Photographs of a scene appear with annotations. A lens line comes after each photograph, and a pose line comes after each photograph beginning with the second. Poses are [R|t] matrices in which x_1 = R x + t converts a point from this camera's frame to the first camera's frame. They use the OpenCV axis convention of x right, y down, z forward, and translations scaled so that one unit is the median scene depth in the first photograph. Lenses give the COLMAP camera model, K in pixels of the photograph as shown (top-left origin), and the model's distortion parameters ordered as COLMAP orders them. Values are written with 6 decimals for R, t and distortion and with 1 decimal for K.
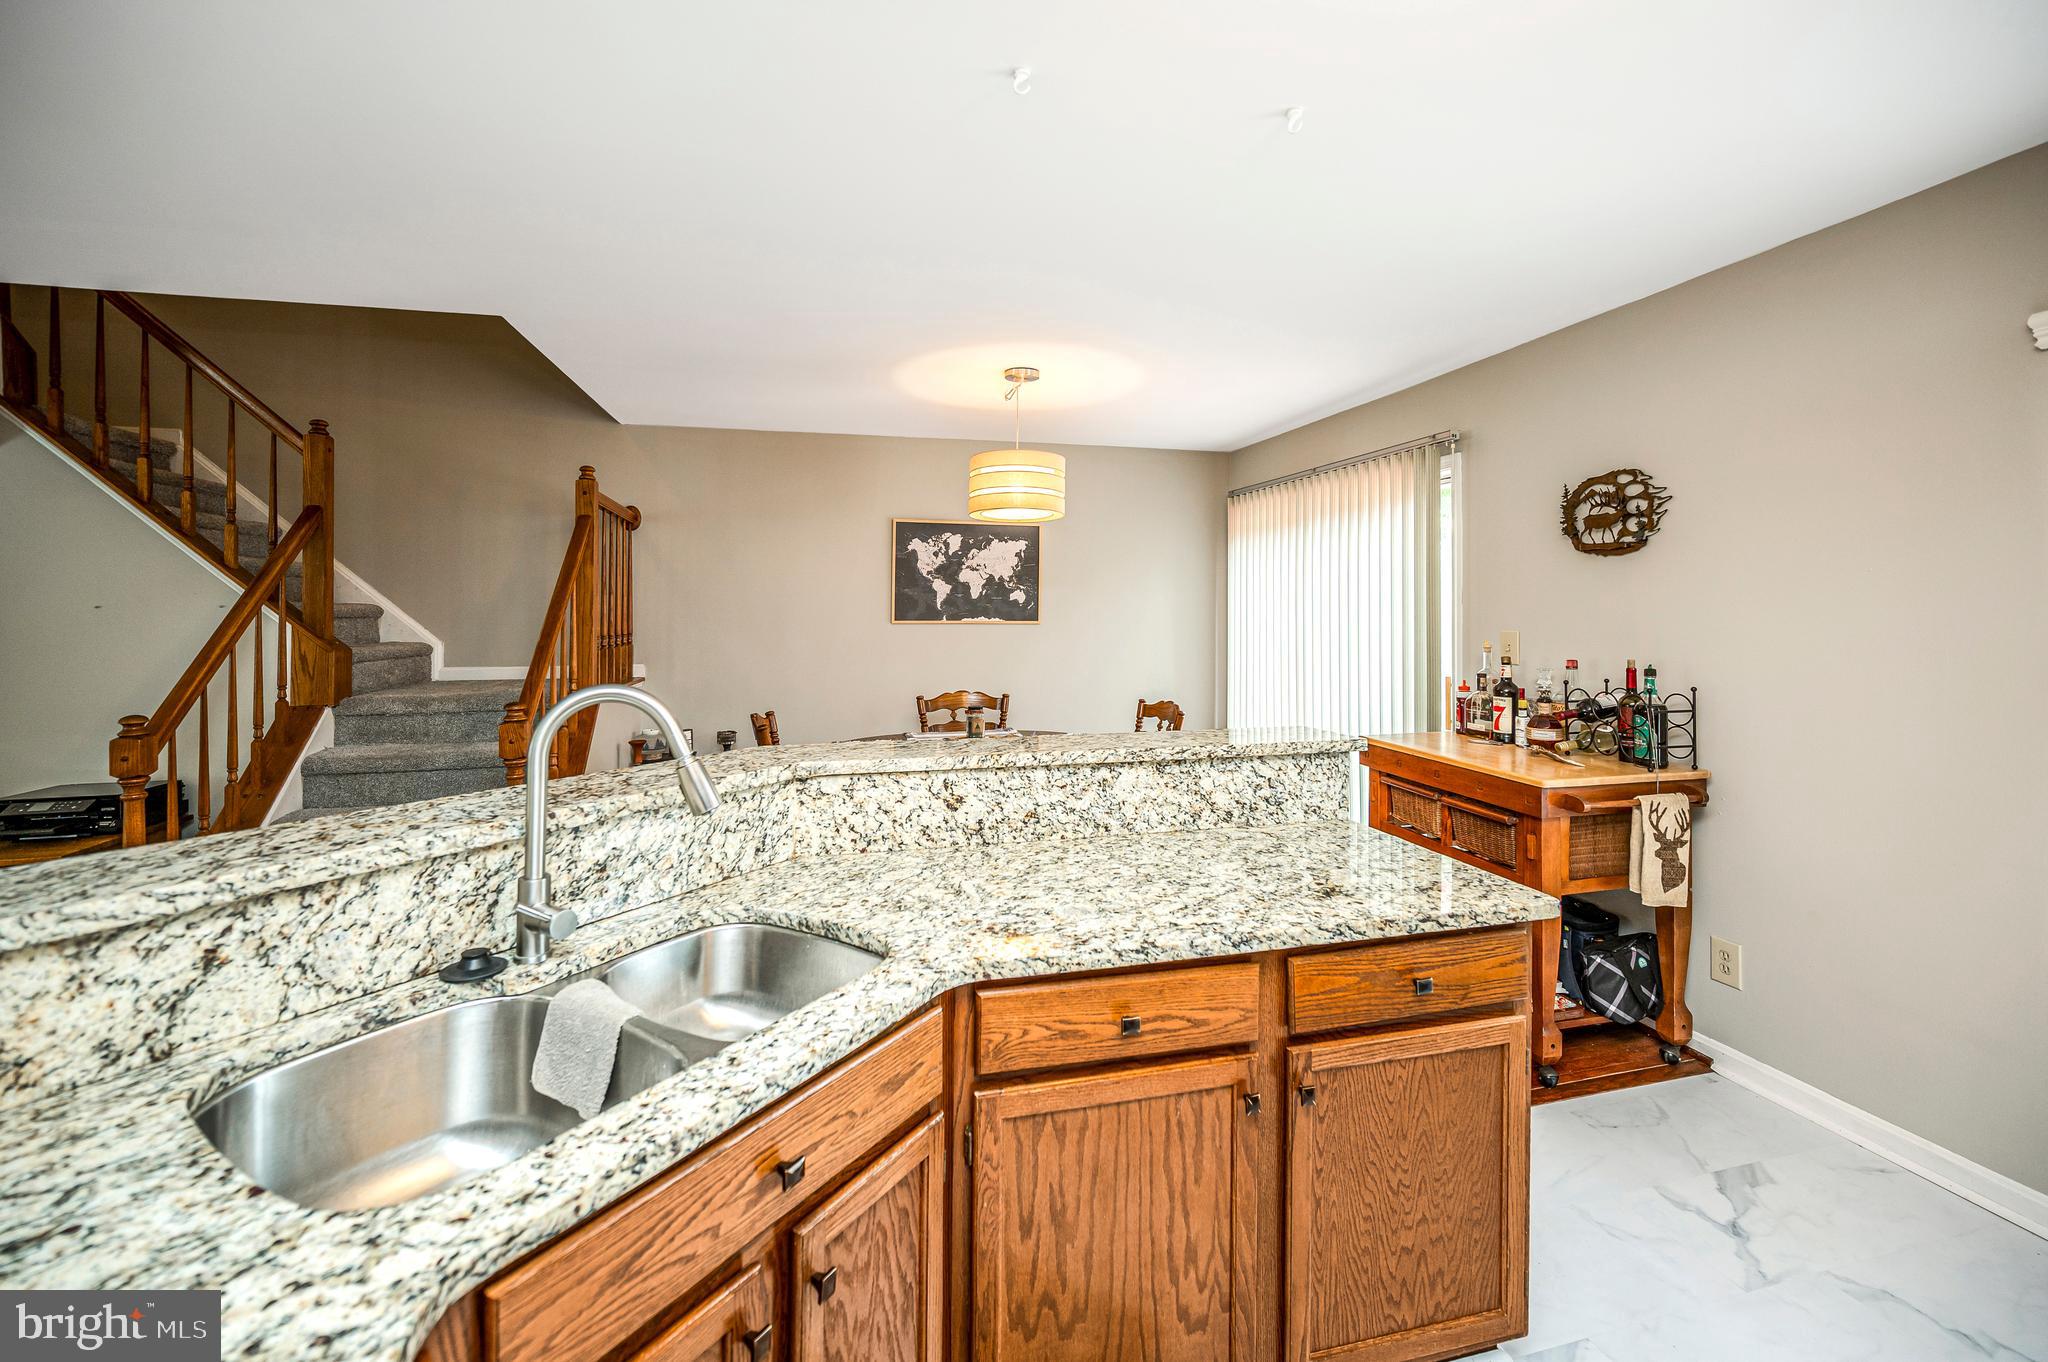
lens RADIAL K [[852.0, 0, 1018.6], [0, 852.0, 604.9], [0, 0, 1]] dist [0.000165, 0.000109]
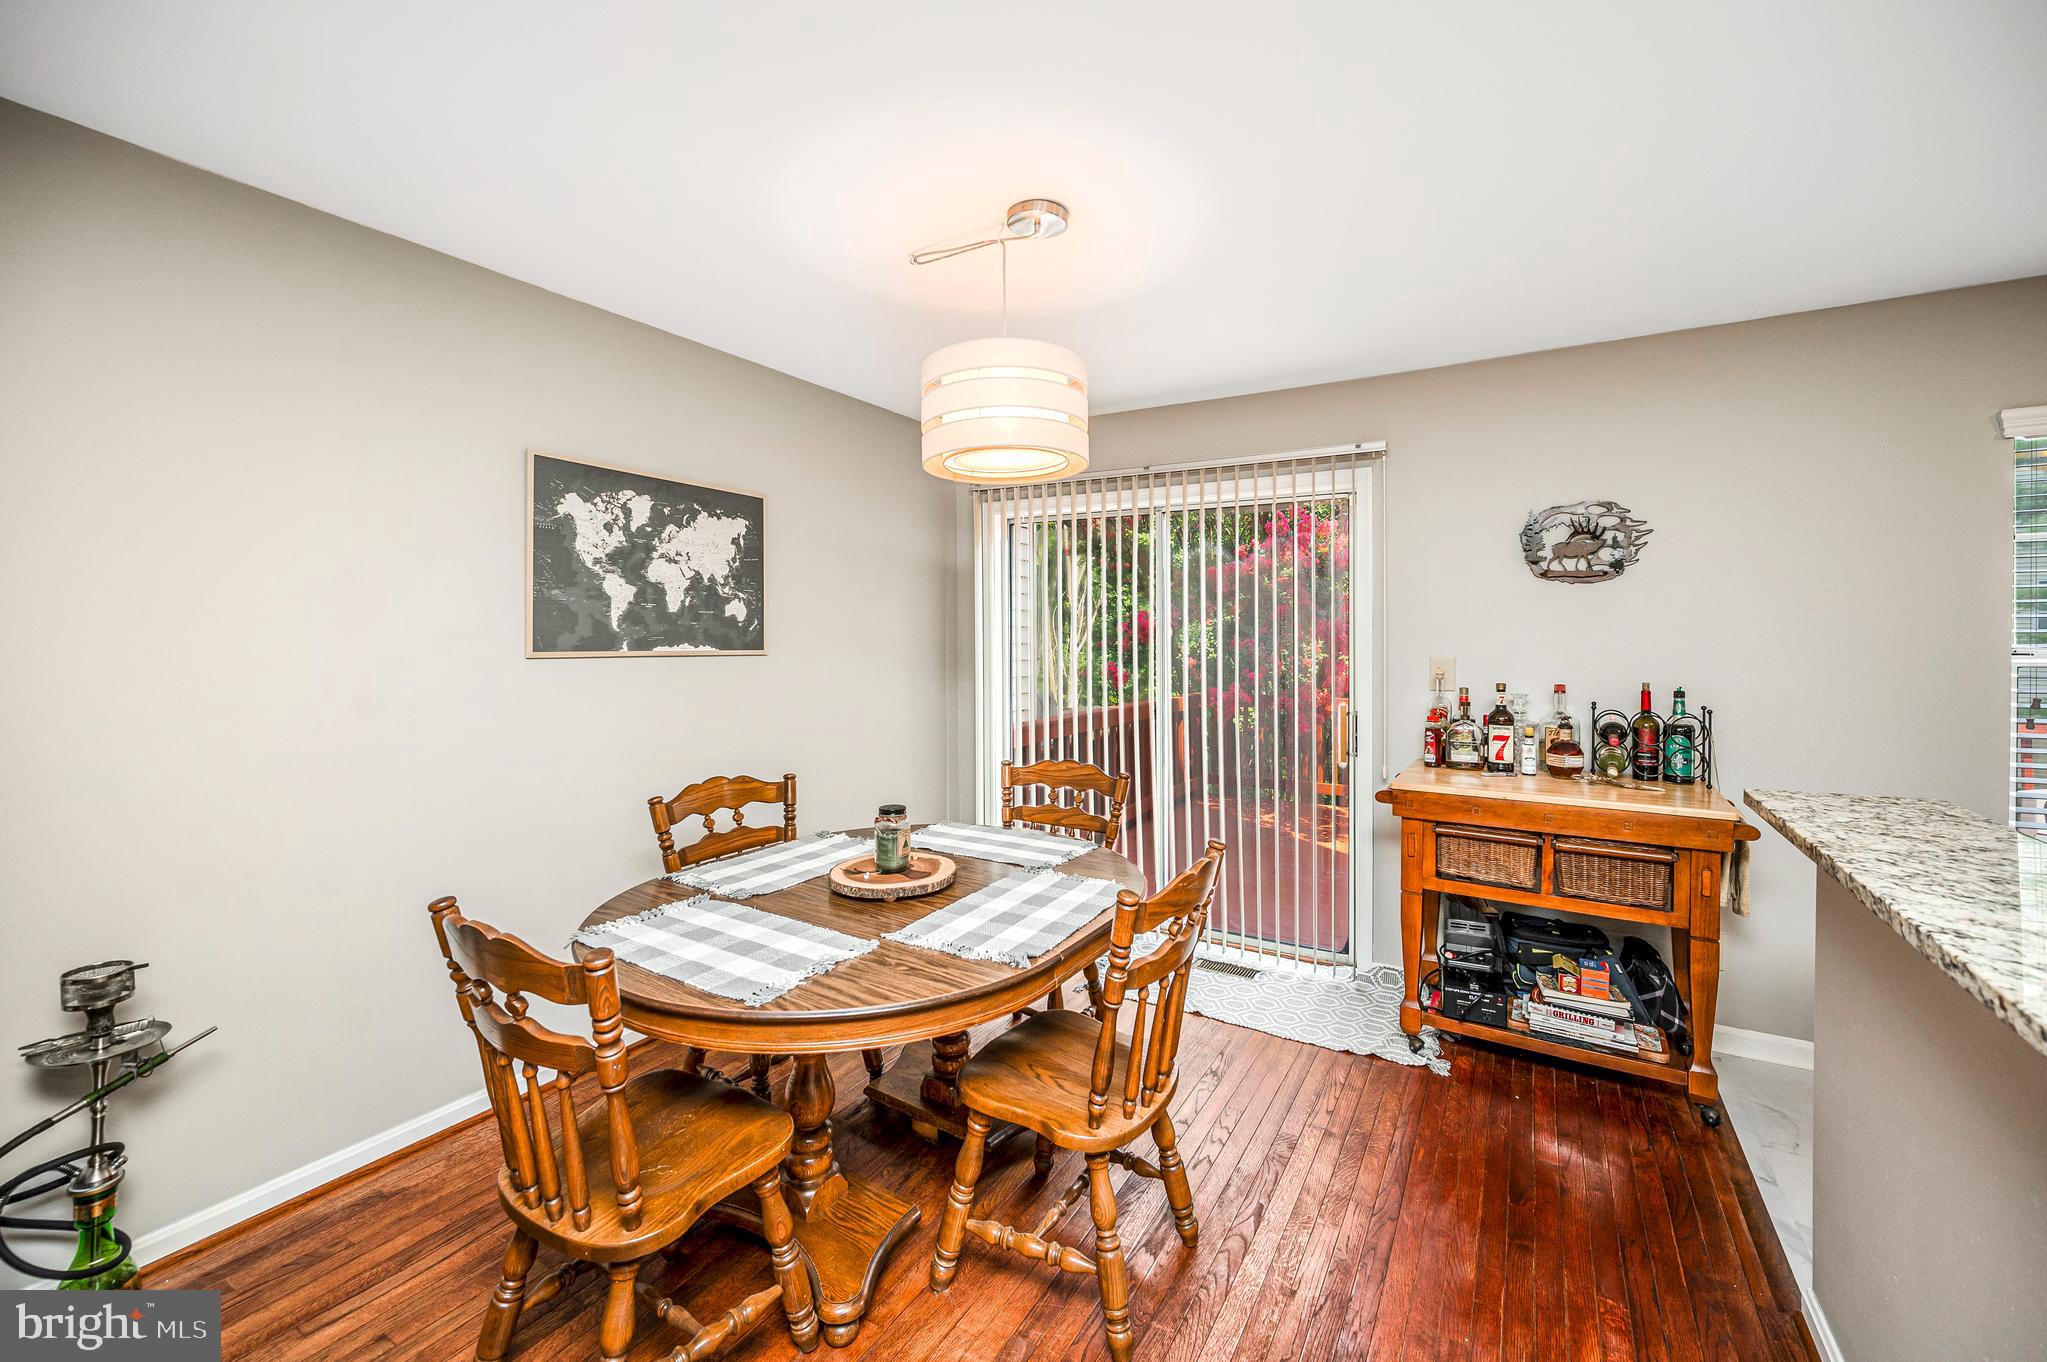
lens RADIAL K [[839.5, 0, 1030.8], [0, 839.5, 660.5], [0, 0, 1]] dist [0.000223, 0.000123]
pose [[0.696051, -0.018338, 0.717758, -0.333450], [-0.007974, 0.999415, 0.033267, 0.005062], [-0.717948, -0.028879, 0.695497, 0.501052]]
